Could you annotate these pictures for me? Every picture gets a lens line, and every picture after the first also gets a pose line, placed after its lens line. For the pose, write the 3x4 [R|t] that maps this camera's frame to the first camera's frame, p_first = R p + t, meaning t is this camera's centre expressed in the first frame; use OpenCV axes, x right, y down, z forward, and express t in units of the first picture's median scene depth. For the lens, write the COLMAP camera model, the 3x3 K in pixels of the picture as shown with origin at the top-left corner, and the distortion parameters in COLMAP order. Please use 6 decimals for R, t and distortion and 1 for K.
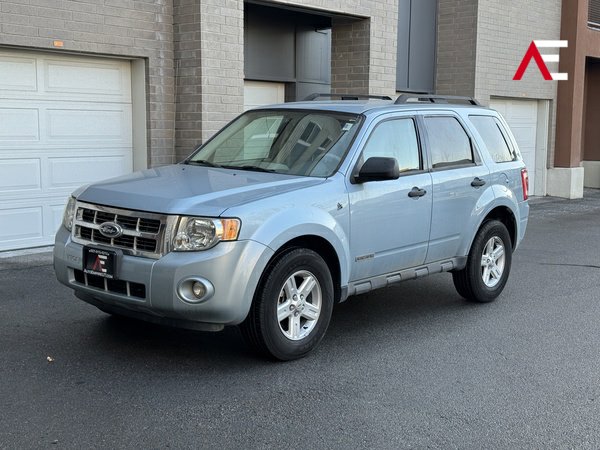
lens RADIAL K [[824.5, 0, 287.8], [0, 824.5, 226.2], [0, 0, 1]] dist [0.200873, -0.439128]
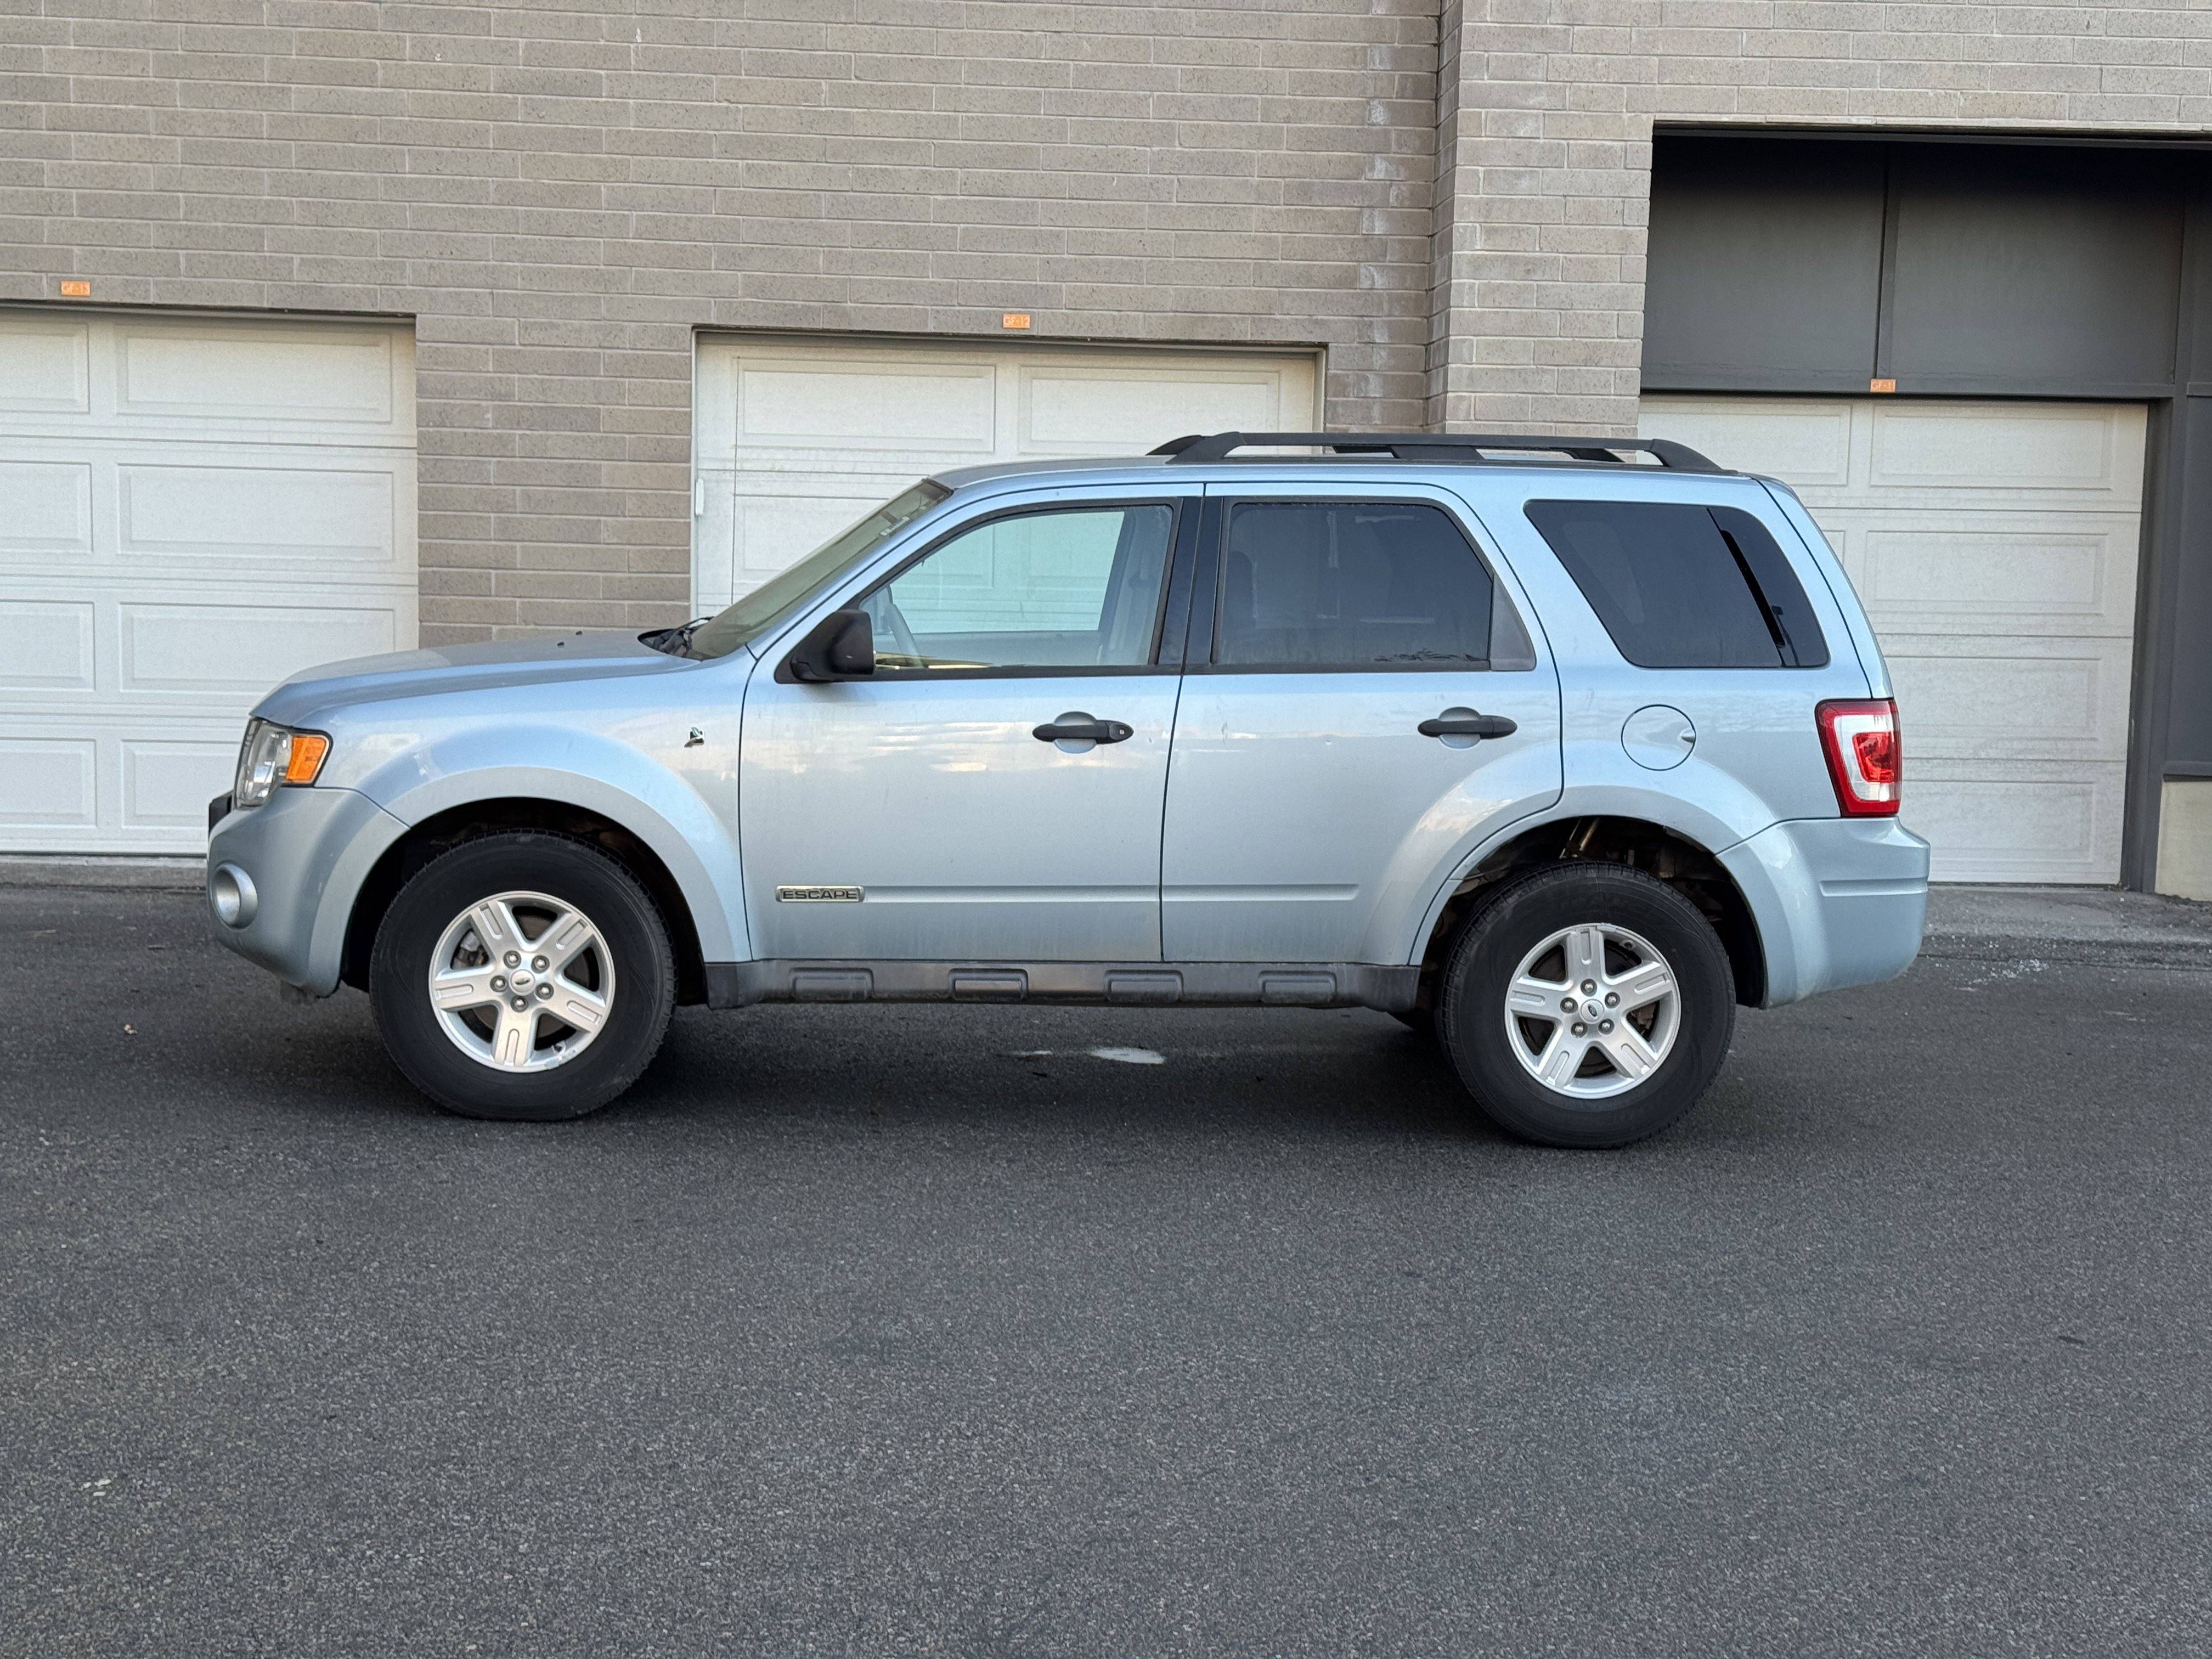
lens RADIAL K [[3039.7, 0, 1061.2], [0, 3039.7, 833.9], [0, 0, 1]] dist [0.200873, -0.439128]
pose [[0.694445, 0.073480, -0.715784, 0.869151], [-0.105113, 0.994460, 0.000108, 0.000997], [0.711826, 0.075164, 0.698322, 0.133895]]
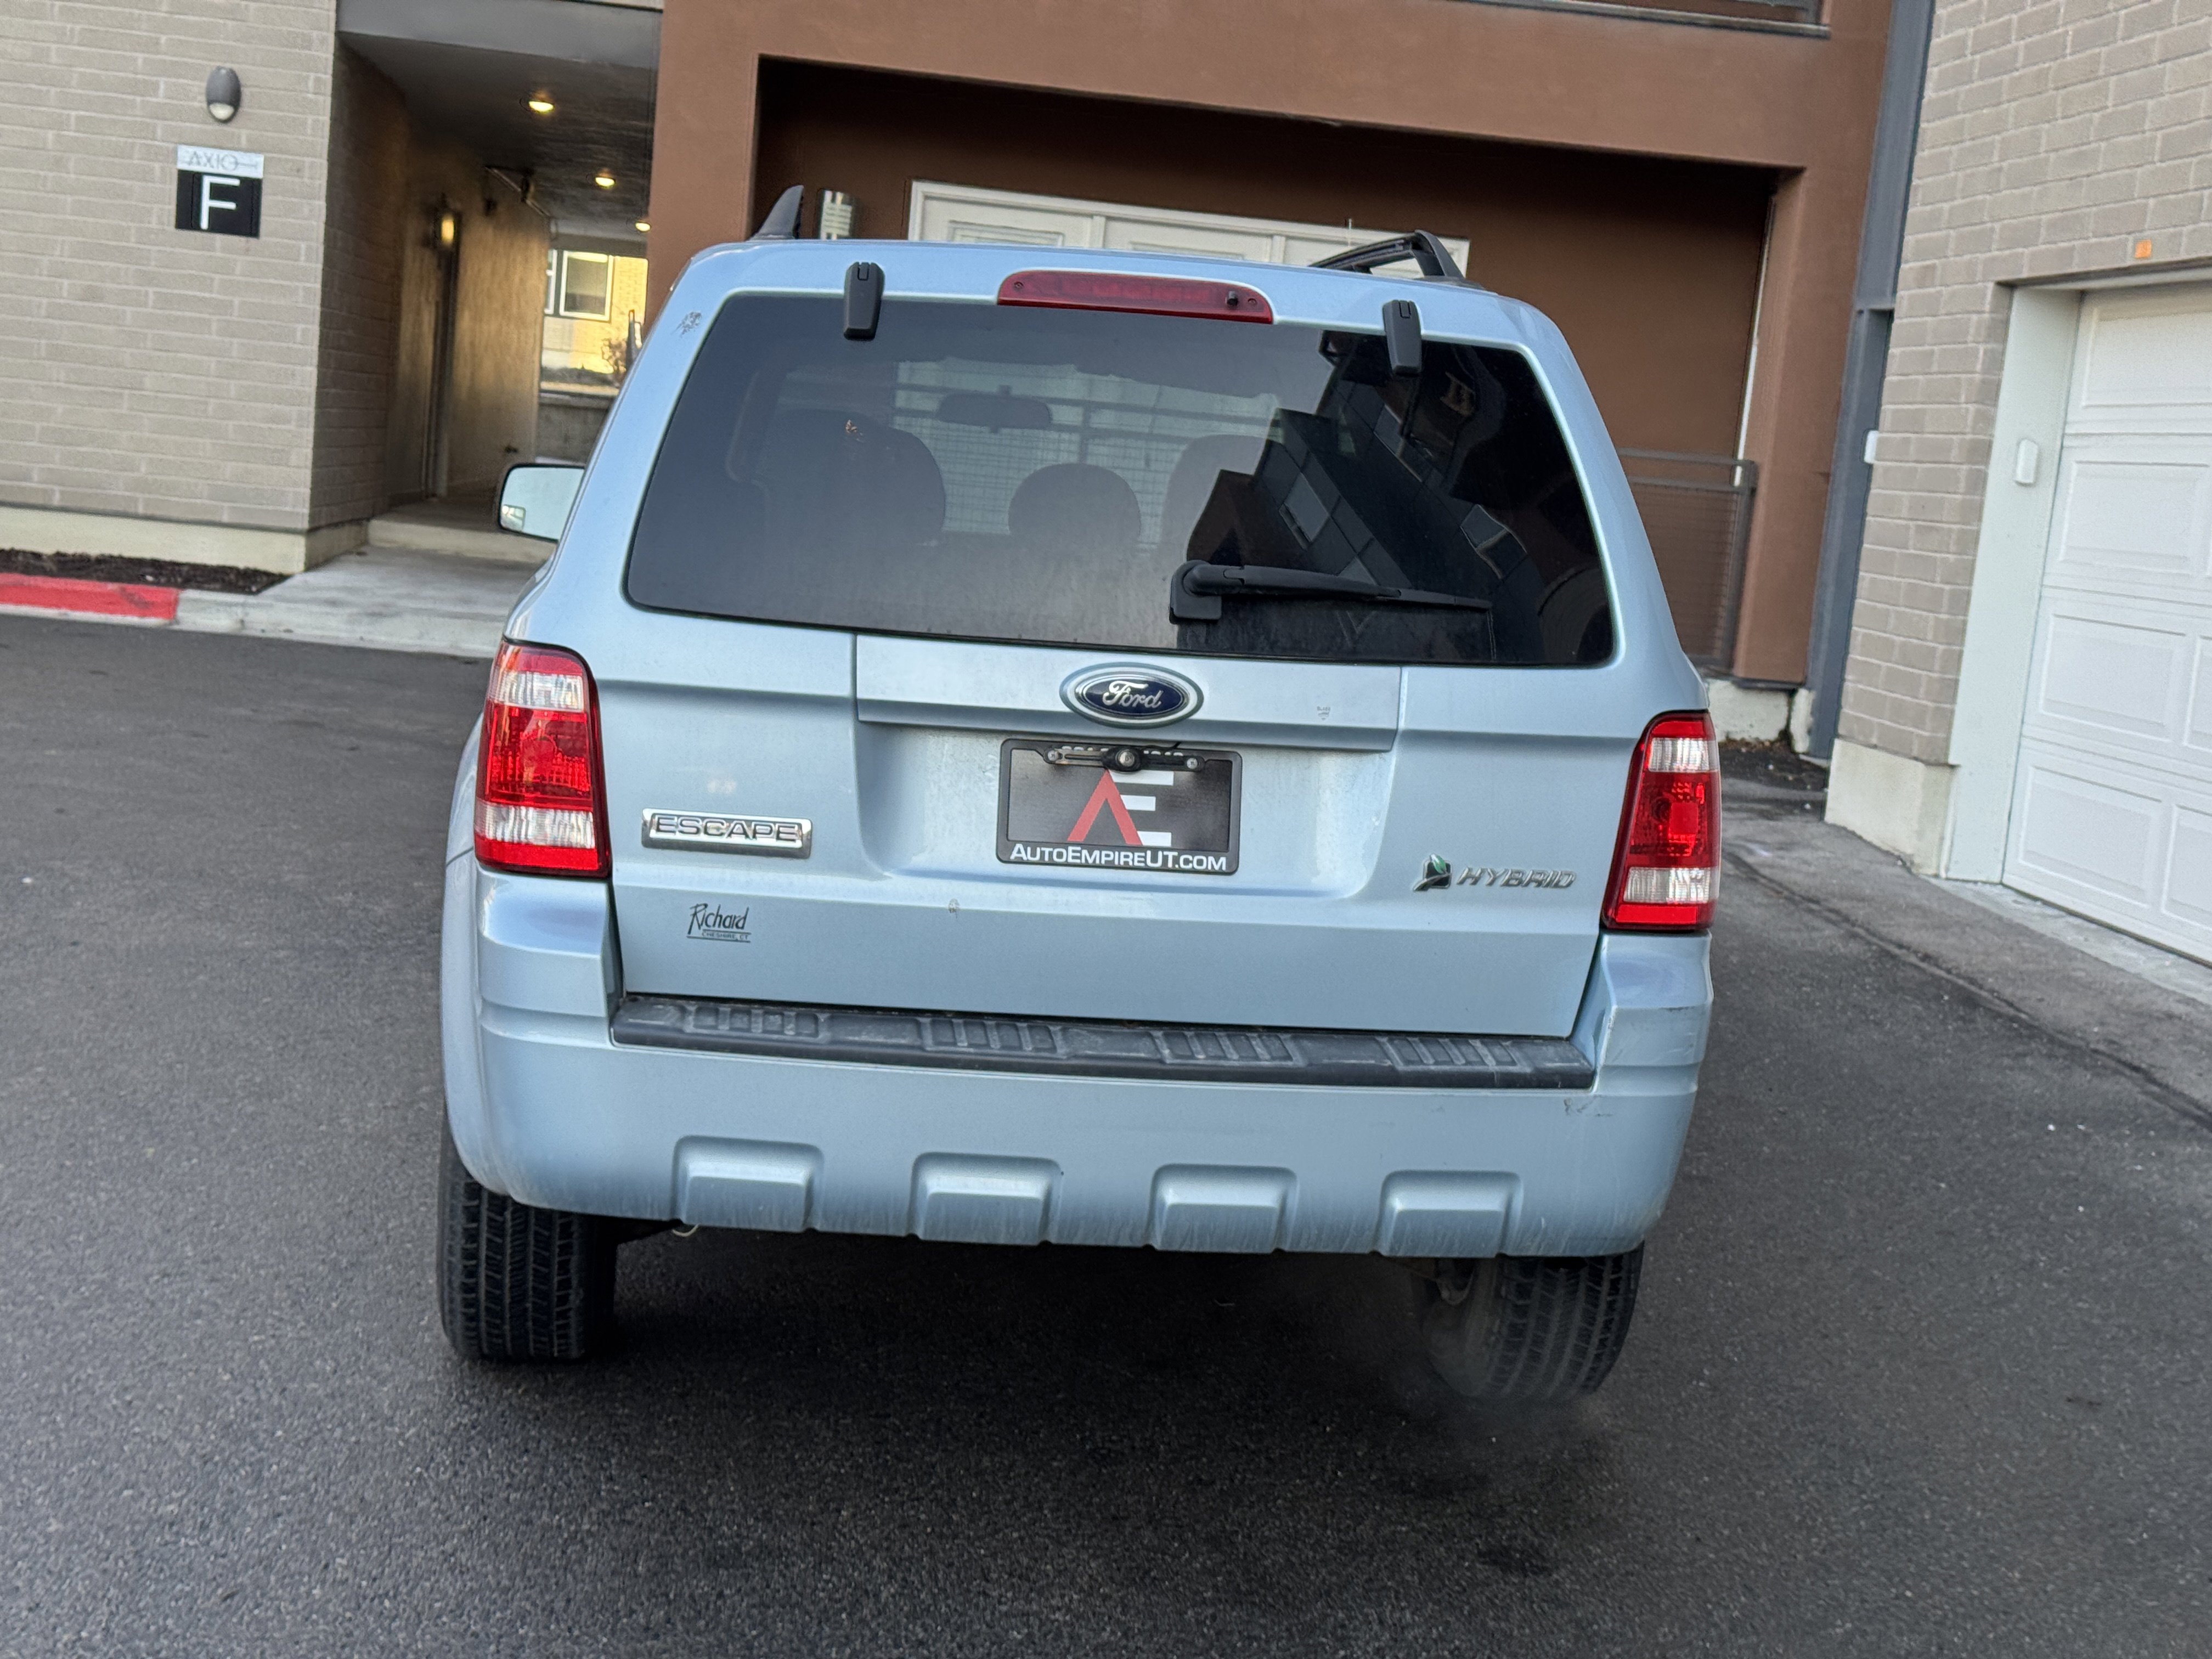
lens RADIAL K [[3039.7, 0, 1061.2], [0, 3039.7, 833.9], [0, 0, 1]] dist [0.200873, -0.439128]
pose [[-0.695313, 0.017481, -0.718494, 0.626177], [-0.184742, 0.961766, 0.202181, -0.169574], [0.694557, 0.273315, -0.665499, 1.508506]]
